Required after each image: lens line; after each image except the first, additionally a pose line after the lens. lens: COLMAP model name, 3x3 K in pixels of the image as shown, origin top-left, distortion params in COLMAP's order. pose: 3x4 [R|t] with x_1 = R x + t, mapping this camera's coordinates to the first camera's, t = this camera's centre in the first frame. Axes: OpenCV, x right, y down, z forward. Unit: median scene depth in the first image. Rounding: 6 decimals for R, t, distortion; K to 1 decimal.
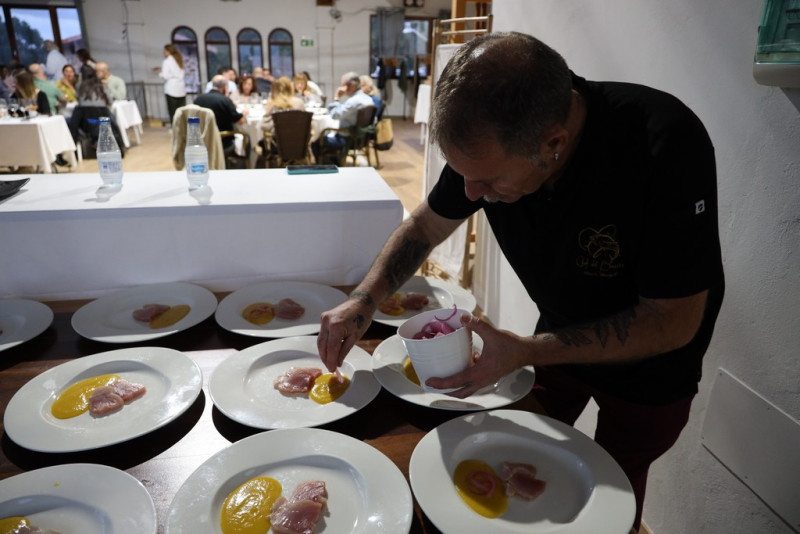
lens RADIAL K [[569.1, 0, 391.0], [0, 569.1, 270.8], [0, 0, 1]] dist [-0.061087, 0.056998]
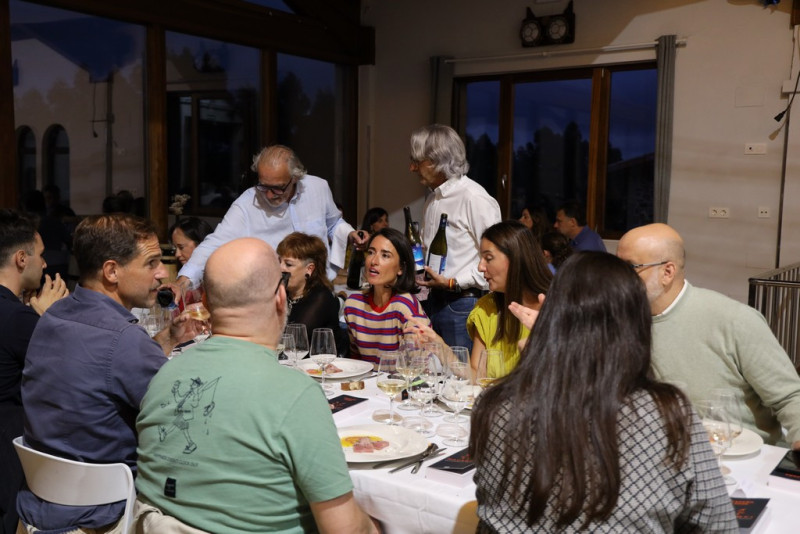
lens RADIAL K [[838.1, 0, 400.0], [0, 838.1, 267.0], [0, 0, 1]] dist [-0.004111, 0.243445]
pose [[0.697283, 0.056675, -0.714551, -0.264472], [-0.239969, 0.957803, -0.158201, -0.205367], [0.675434, 0.281782, 0.681461, 0.522426]]
